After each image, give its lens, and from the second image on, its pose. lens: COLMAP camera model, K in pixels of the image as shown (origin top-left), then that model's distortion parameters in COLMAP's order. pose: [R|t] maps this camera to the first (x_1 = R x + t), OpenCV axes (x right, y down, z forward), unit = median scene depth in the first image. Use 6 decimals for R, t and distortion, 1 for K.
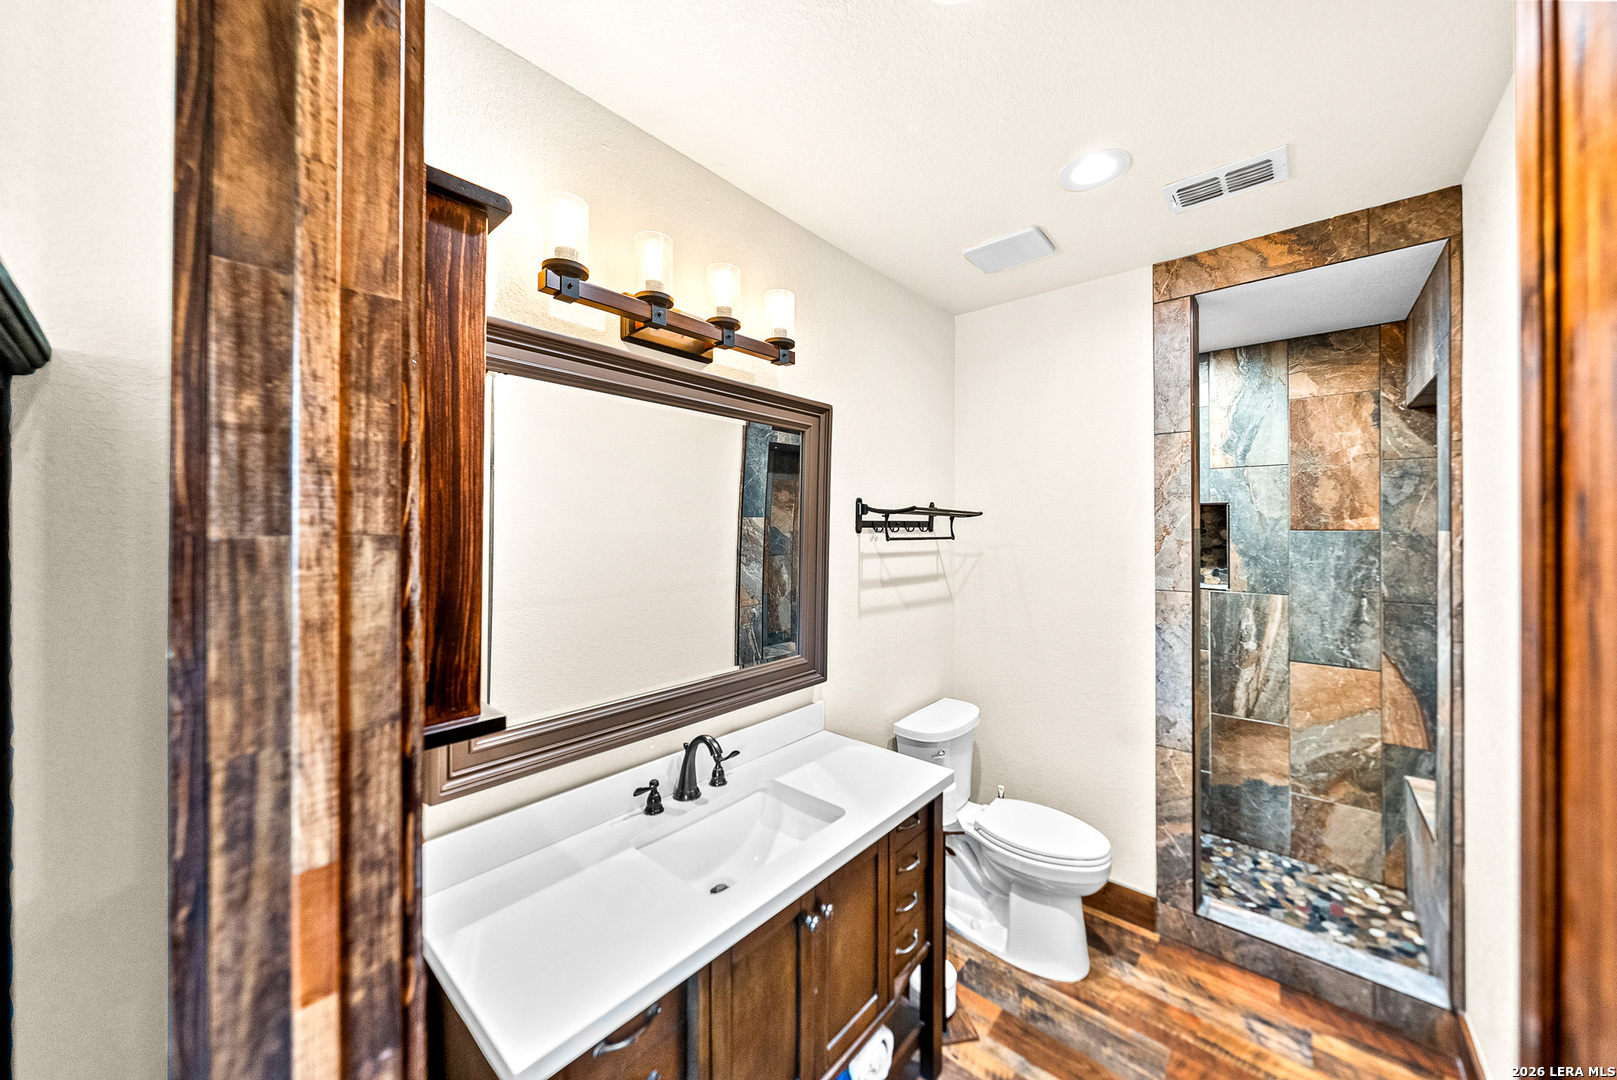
lens RADIAL K [[565.1, 0, 803.2], [0, 565.1, 525.0], [0, 0, 1]] dist [-0.002386, 0.000476]
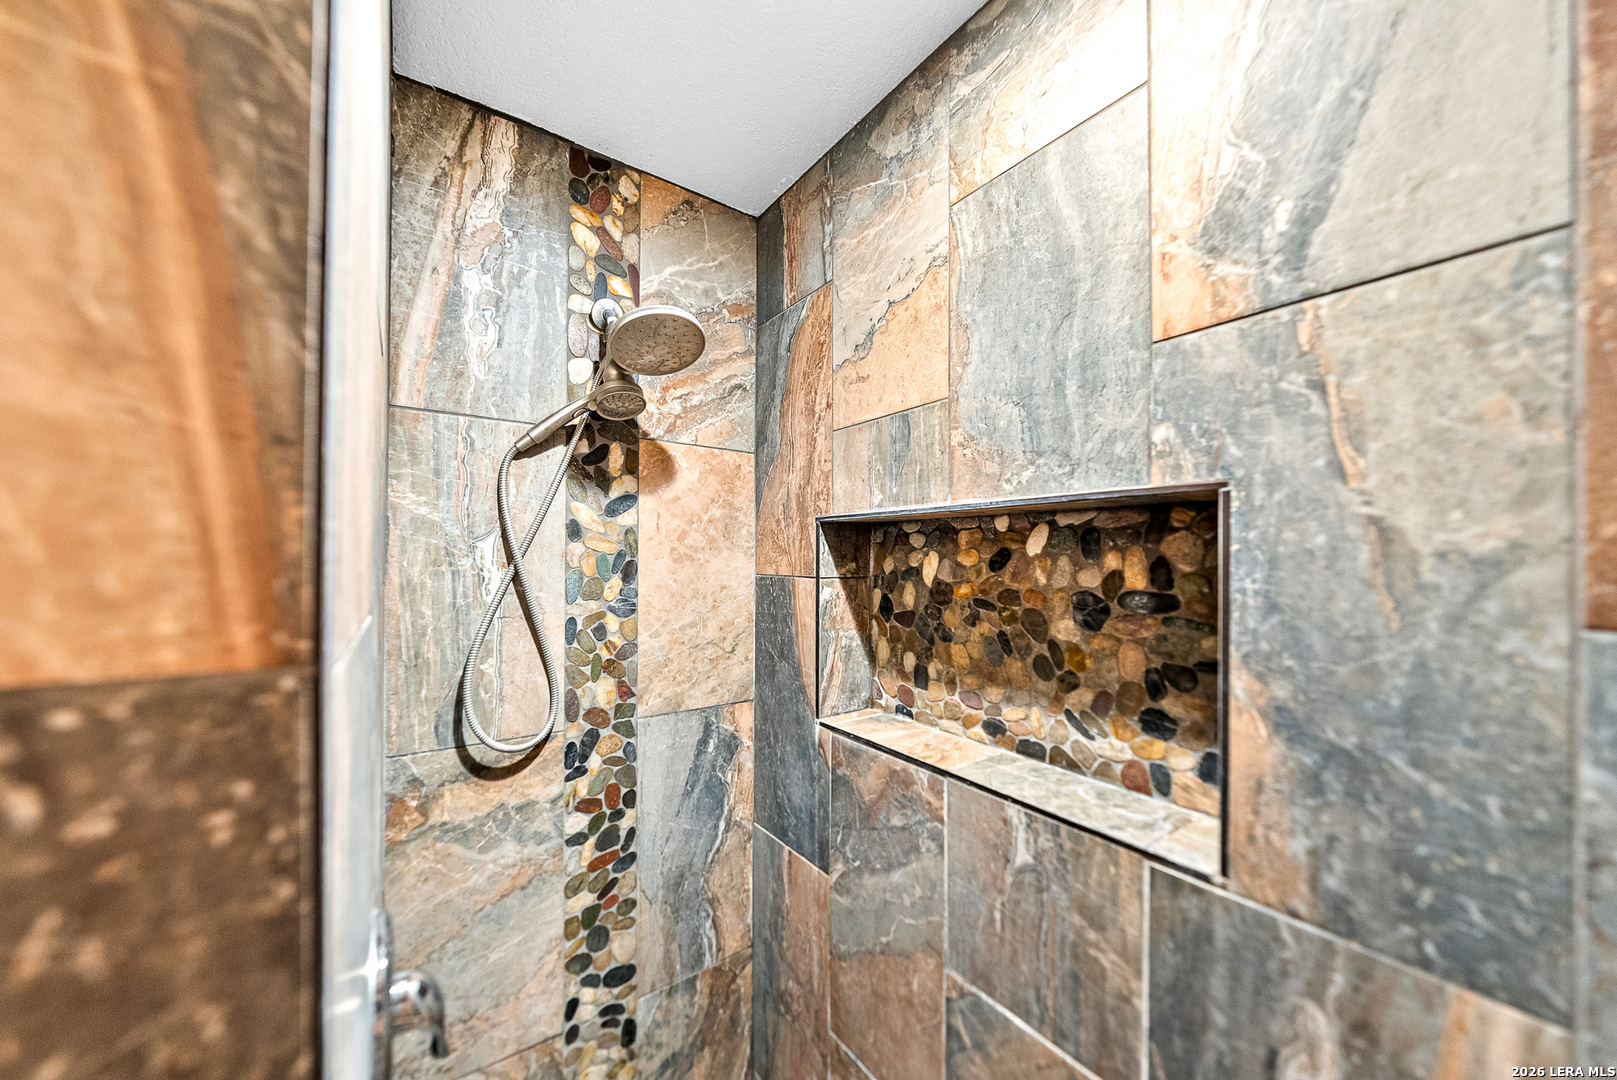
lens RADIAL K [[565.1, 0, 814.2], [0, 565.1, 556.6], [0, 0, 1]] dist [-0.002386, 0.000476]
pose [[0.977112, 0.002105, -0.212717, 0.658877], [-0.001226, 0.999990, 0.004265, -0.011723], [0.212724, -0.003907, 0.977104, 0.769646]]
